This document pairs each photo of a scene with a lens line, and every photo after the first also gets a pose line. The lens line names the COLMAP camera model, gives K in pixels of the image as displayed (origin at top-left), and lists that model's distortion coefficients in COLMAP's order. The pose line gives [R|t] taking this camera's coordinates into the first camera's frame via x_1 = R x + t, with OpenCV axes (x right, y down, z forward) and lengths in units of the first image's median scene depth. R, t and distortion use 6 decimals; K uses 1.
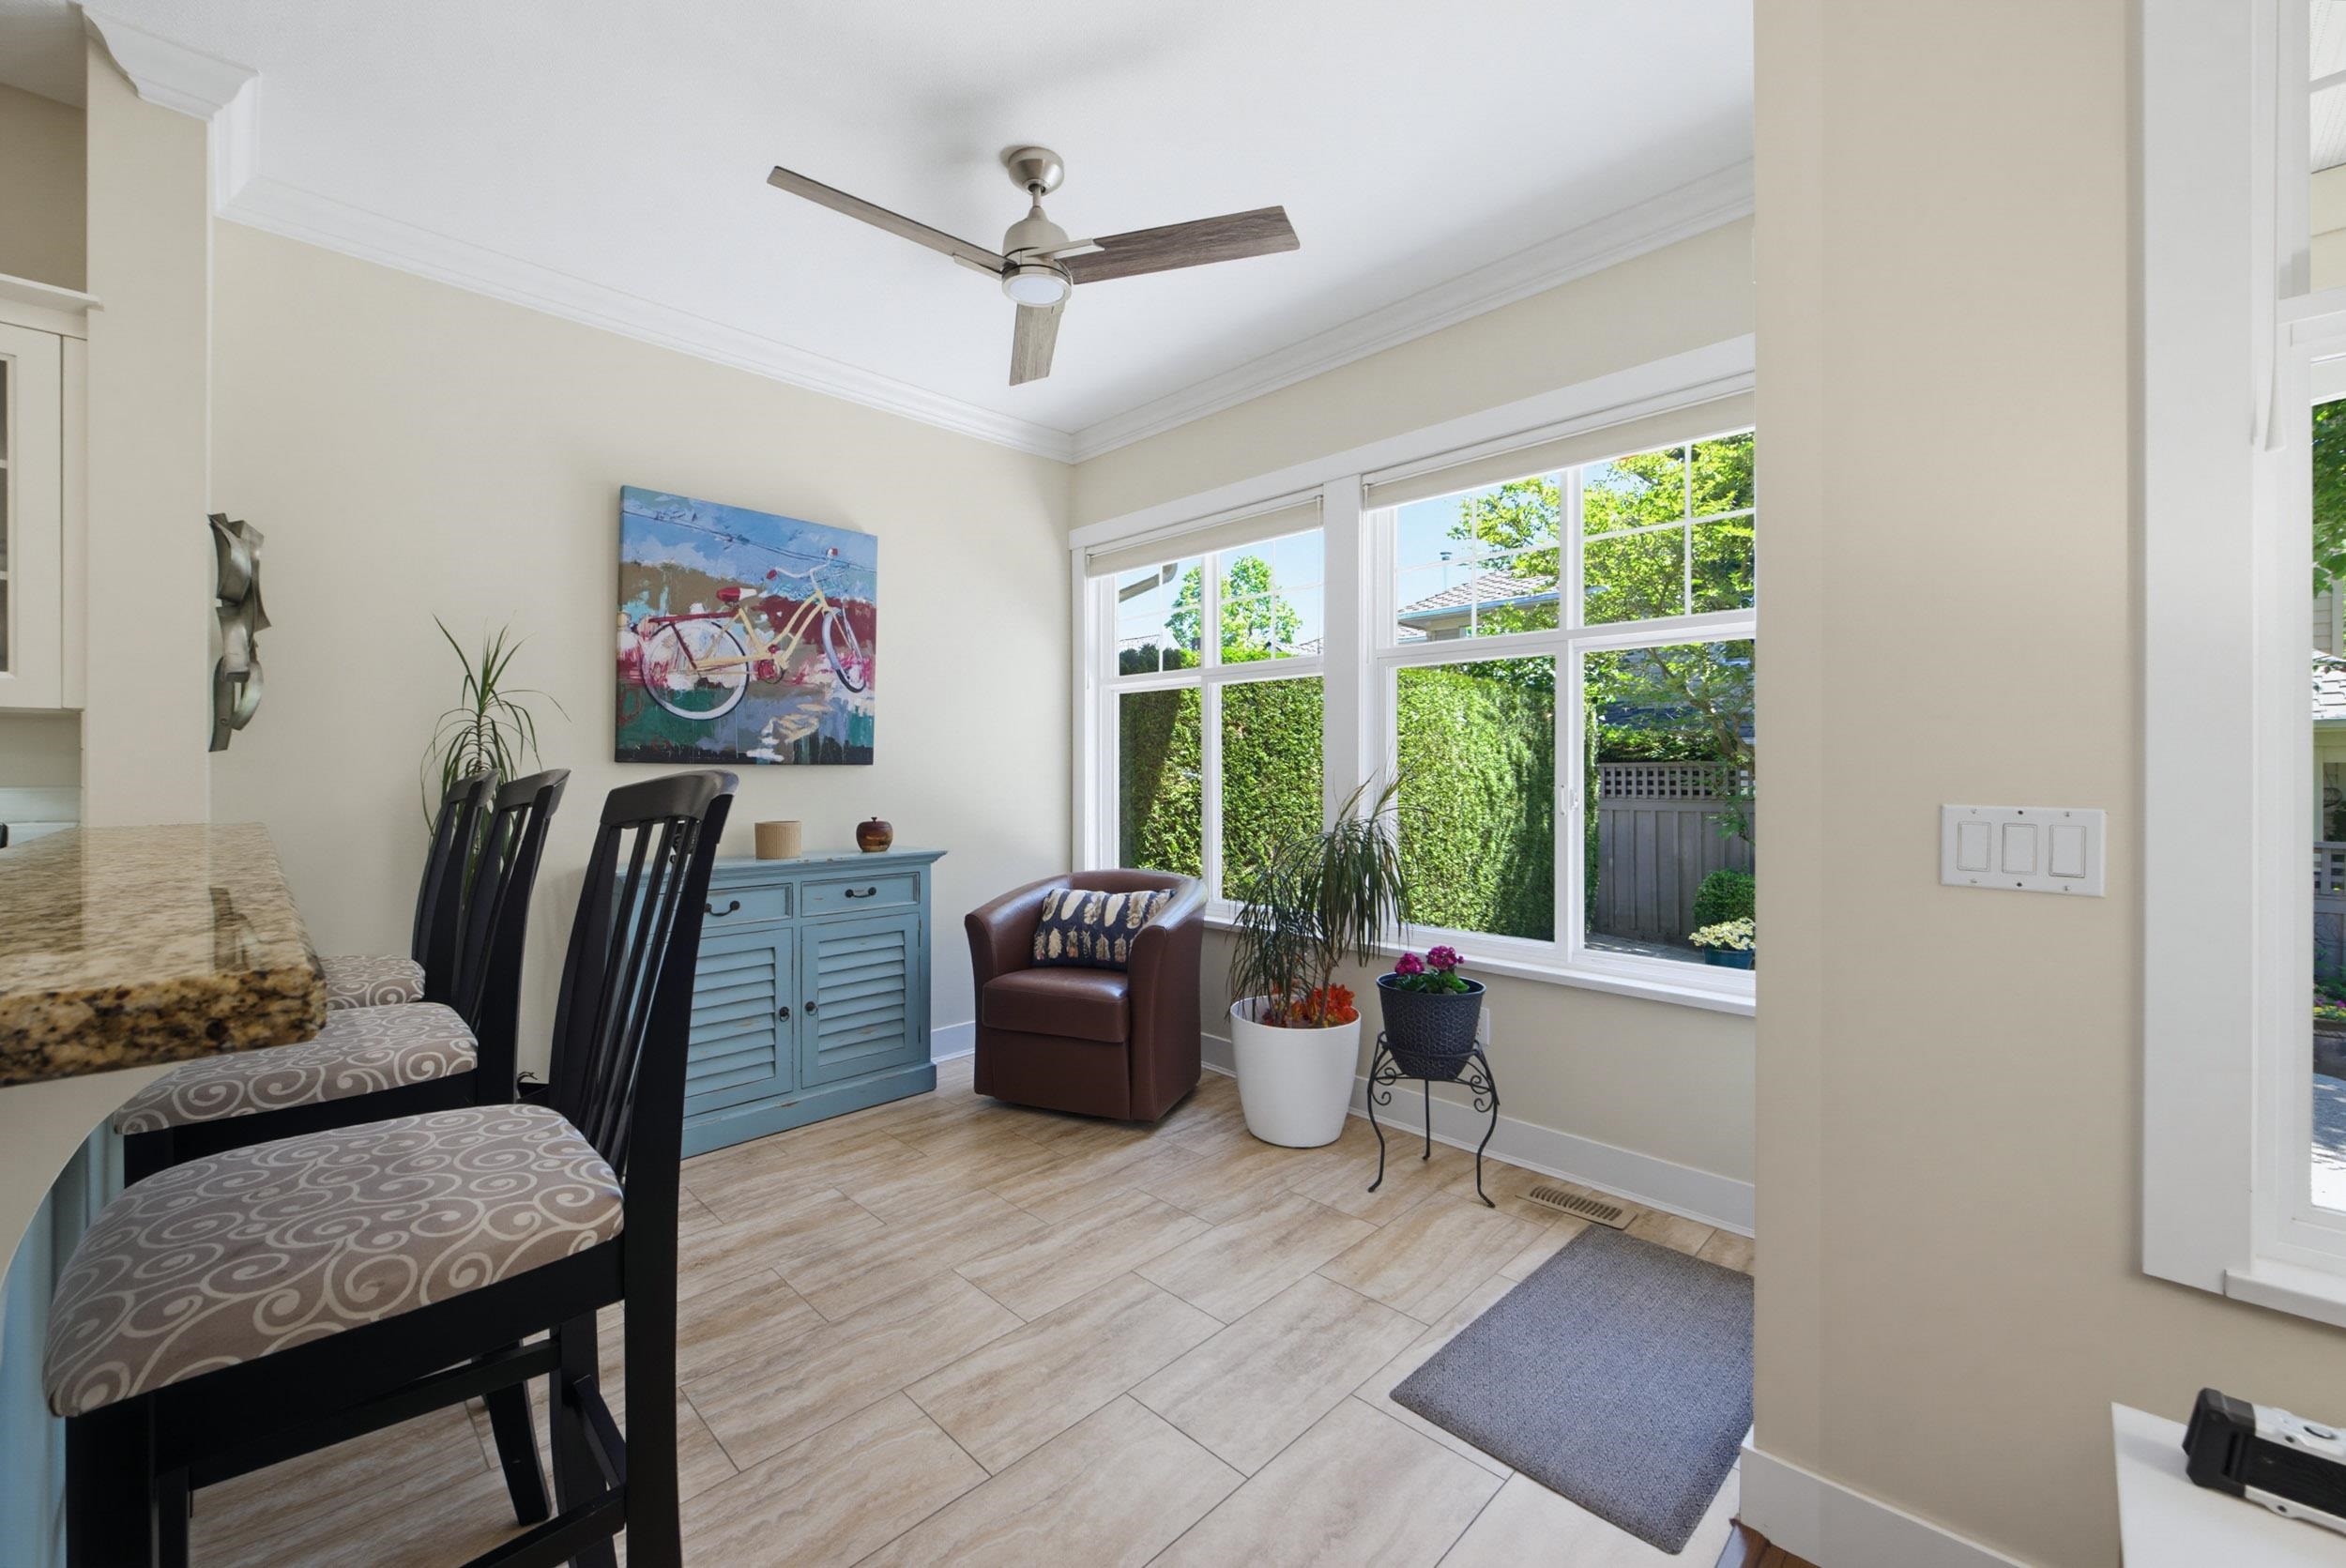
lens RADIAL K [[938.8, 0, 1148.5], [0, 938.8, 764.2], [0, 0, 1]] dist [0.004015, -0.004215]
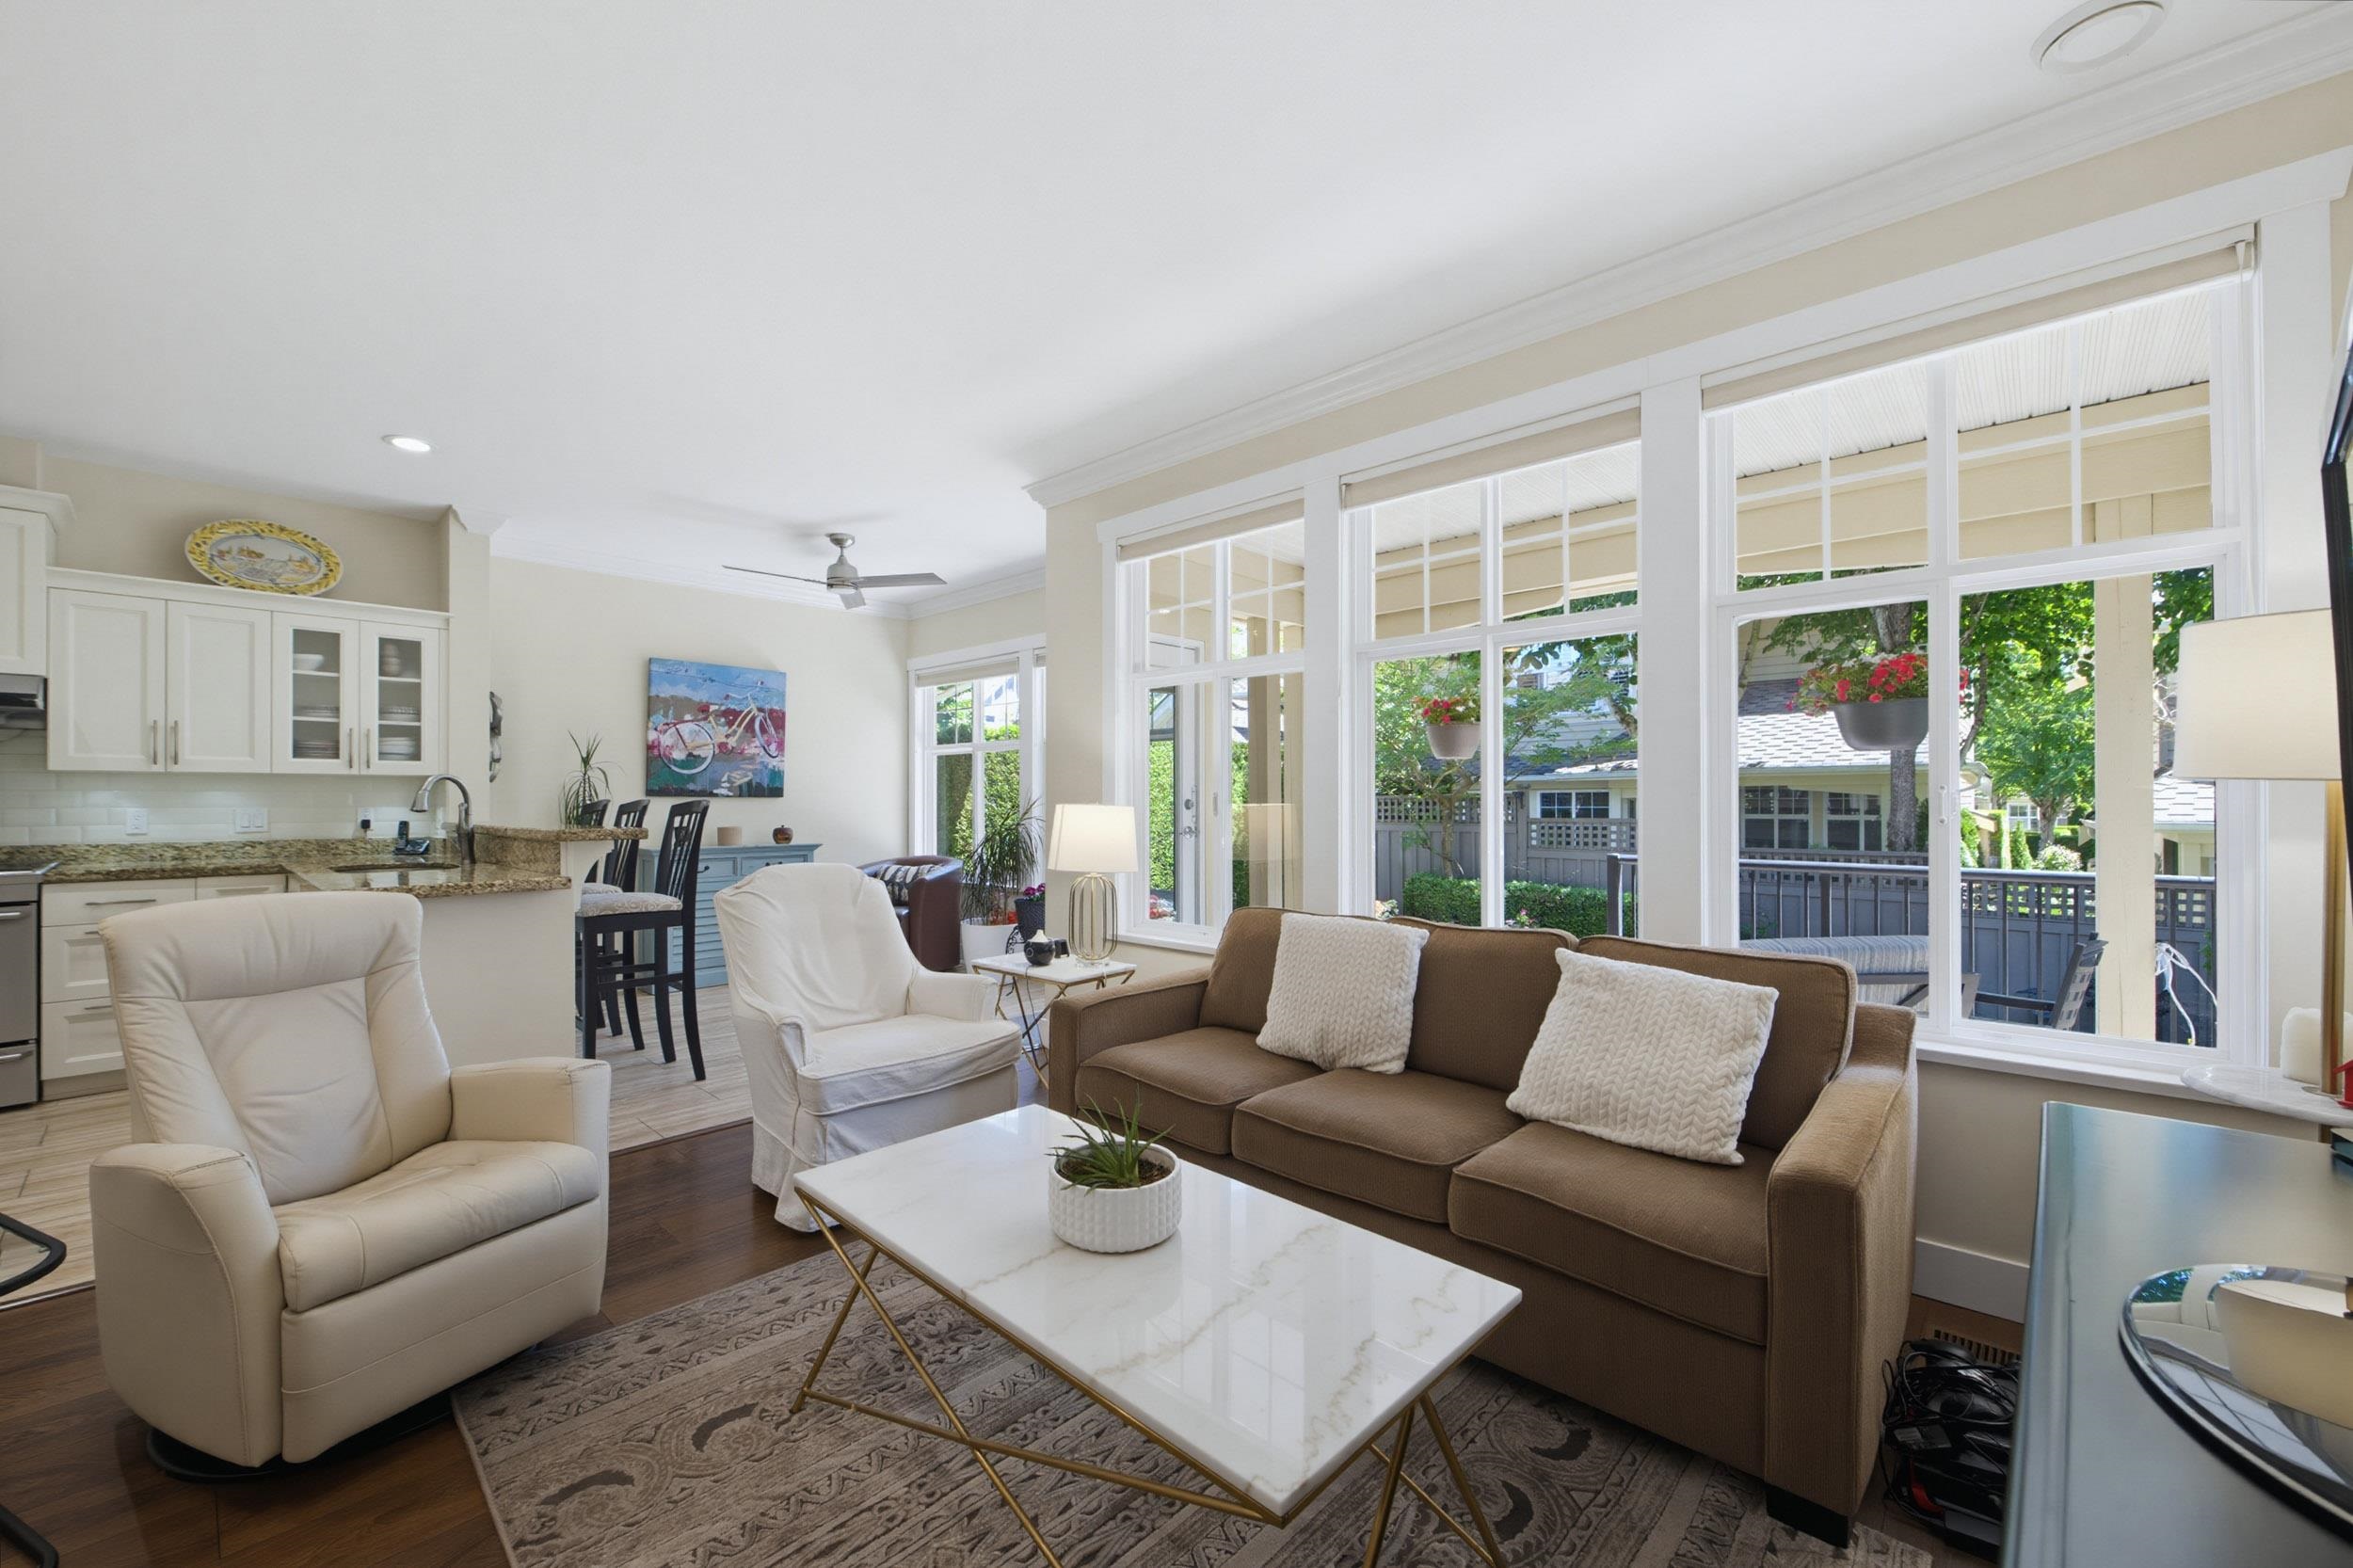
lens RADIAL K [[941.6, 0, 1163.0], [0, 941.6, 792.4], [0, 0, 1]] dist [0.004015, -0.004215]
pose [[0.999187, 0.002414, 0.040234, 0.417472], [-0.002301, 0.999993, -0.002848, -0.005689], [-0.040240, 0.002753, 0.999186, -0.971099]]
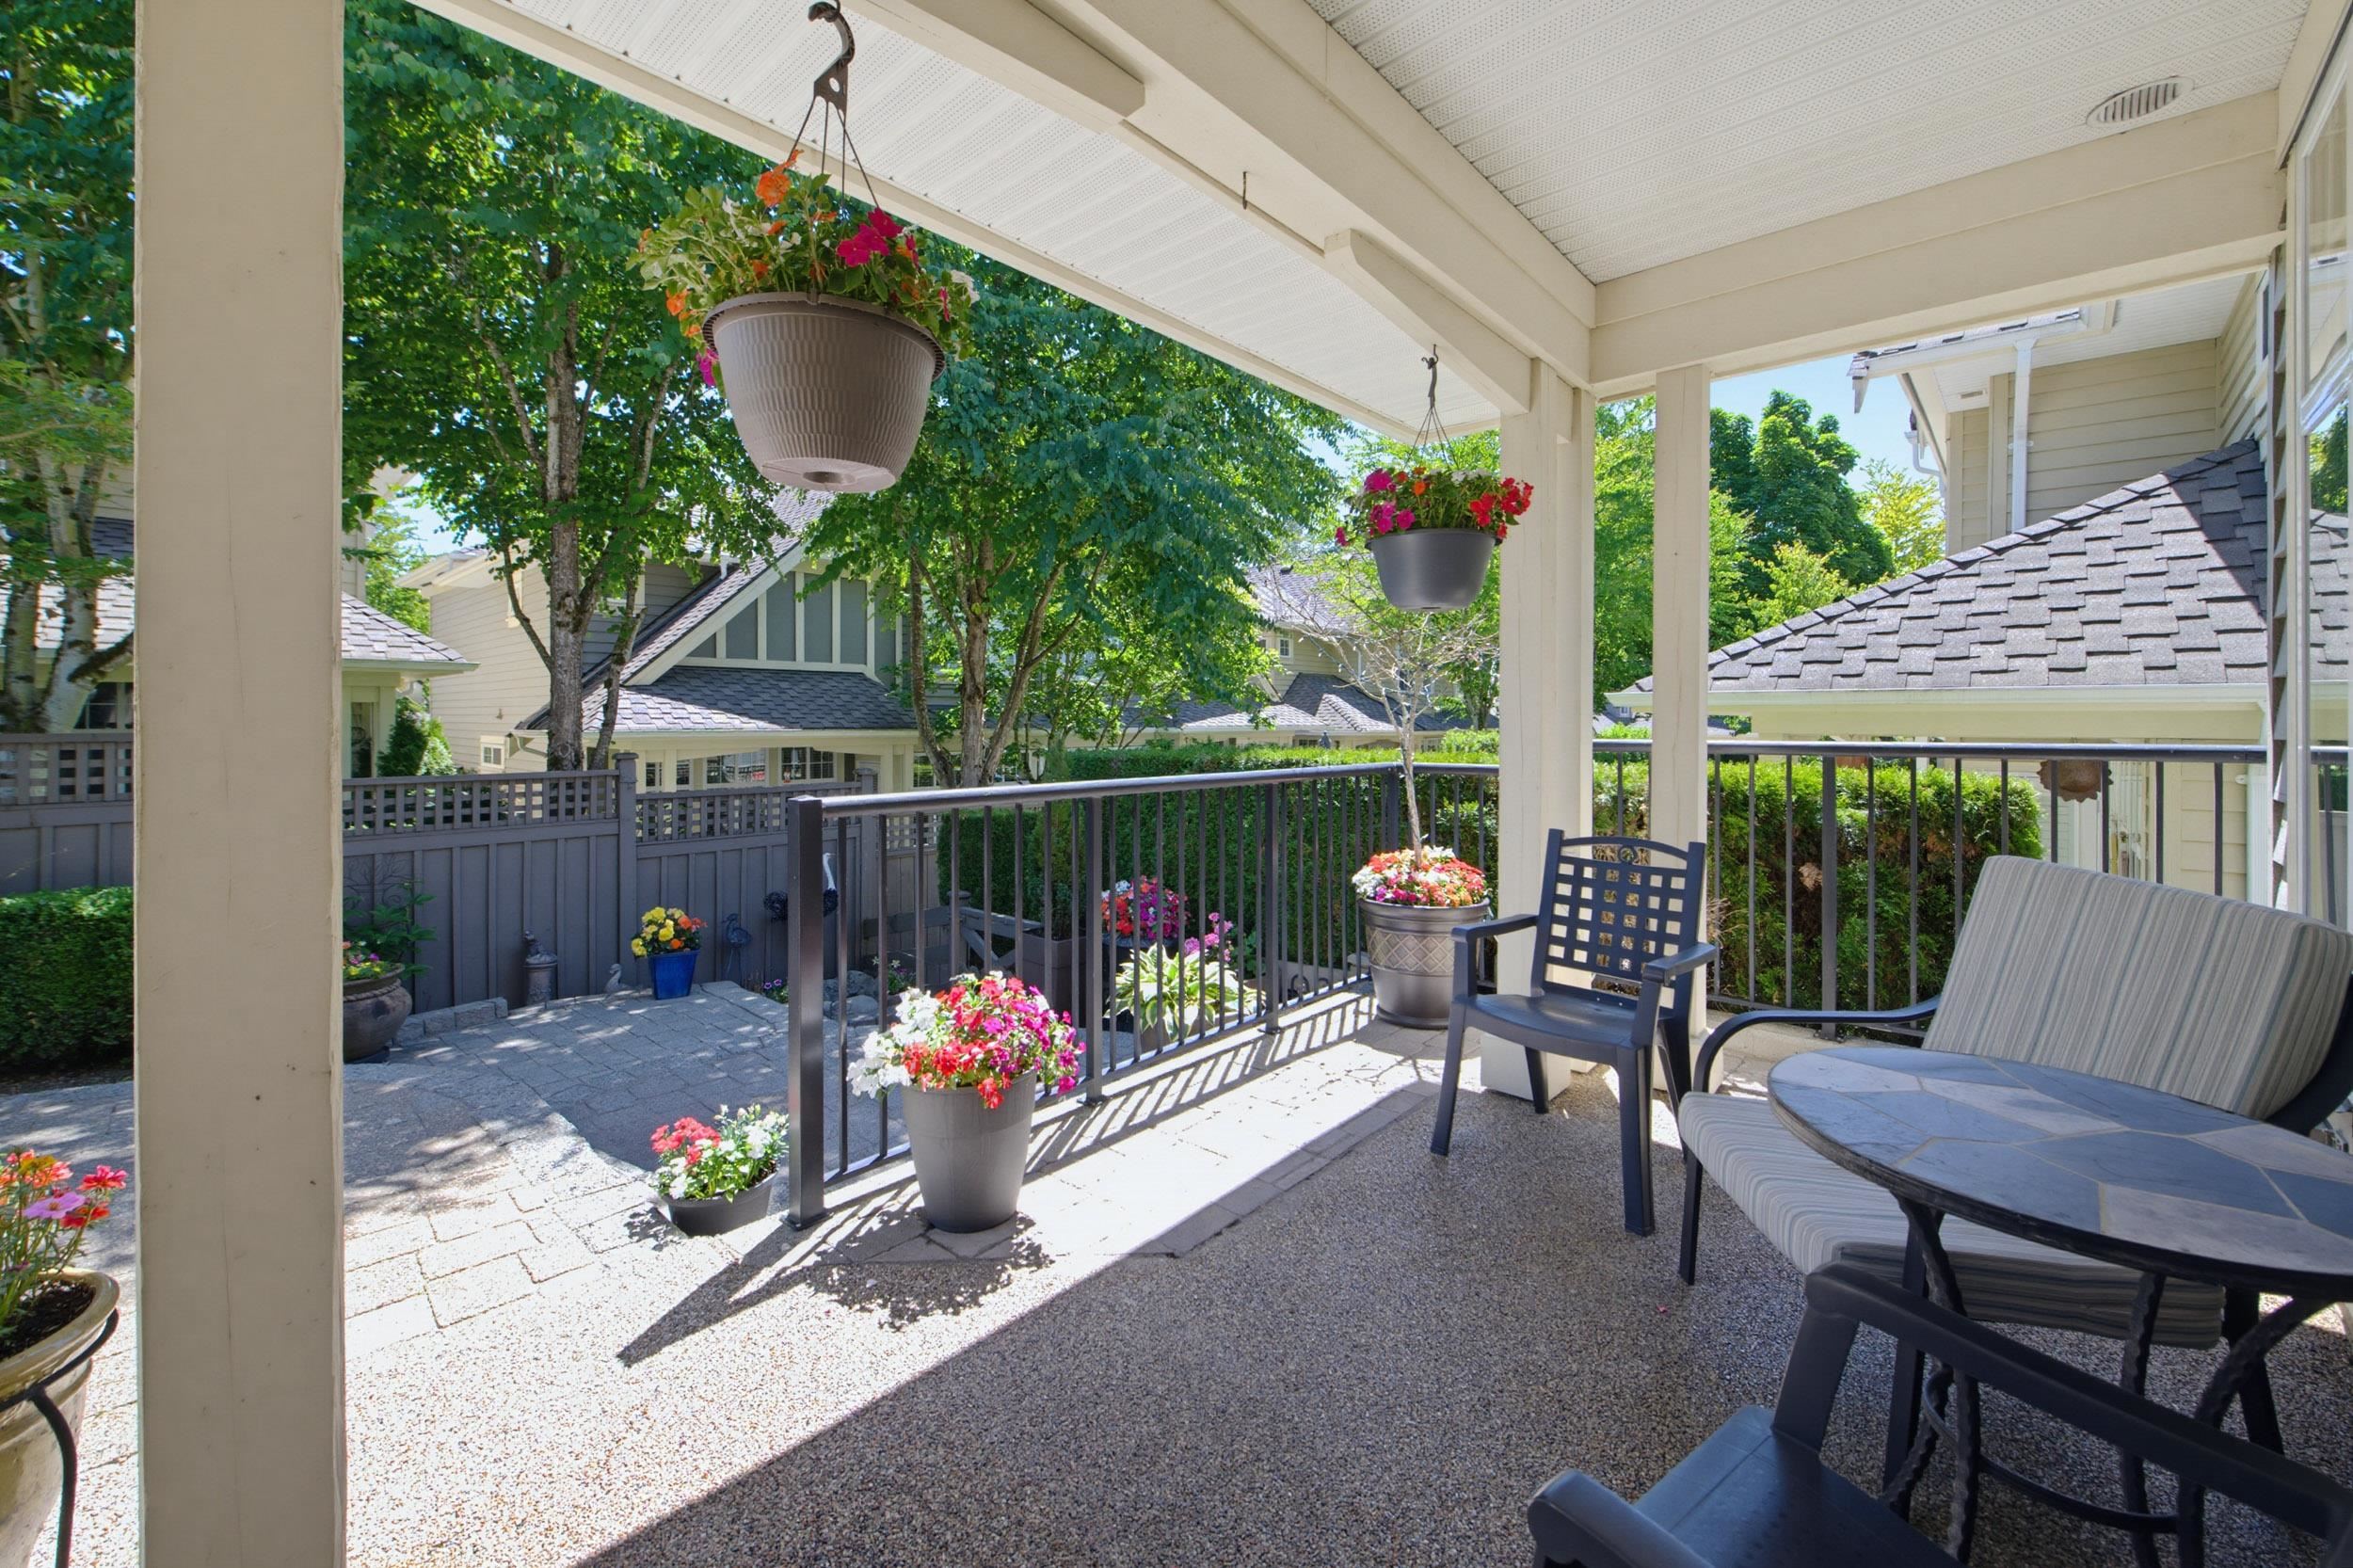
lens RADIAL K [[941.6, 0, 1161.5], [0, 941.6, 735.3], [0, 0, 1]] dist [0.004015, -0.004215]
pose [[-0.043782, -0.014505, 0.998936, 0.549425], [-0.007719, 0.999870, 0.014180, 0.040002], [-0.999011, -0.007089, -0.043888, 0.469739]]
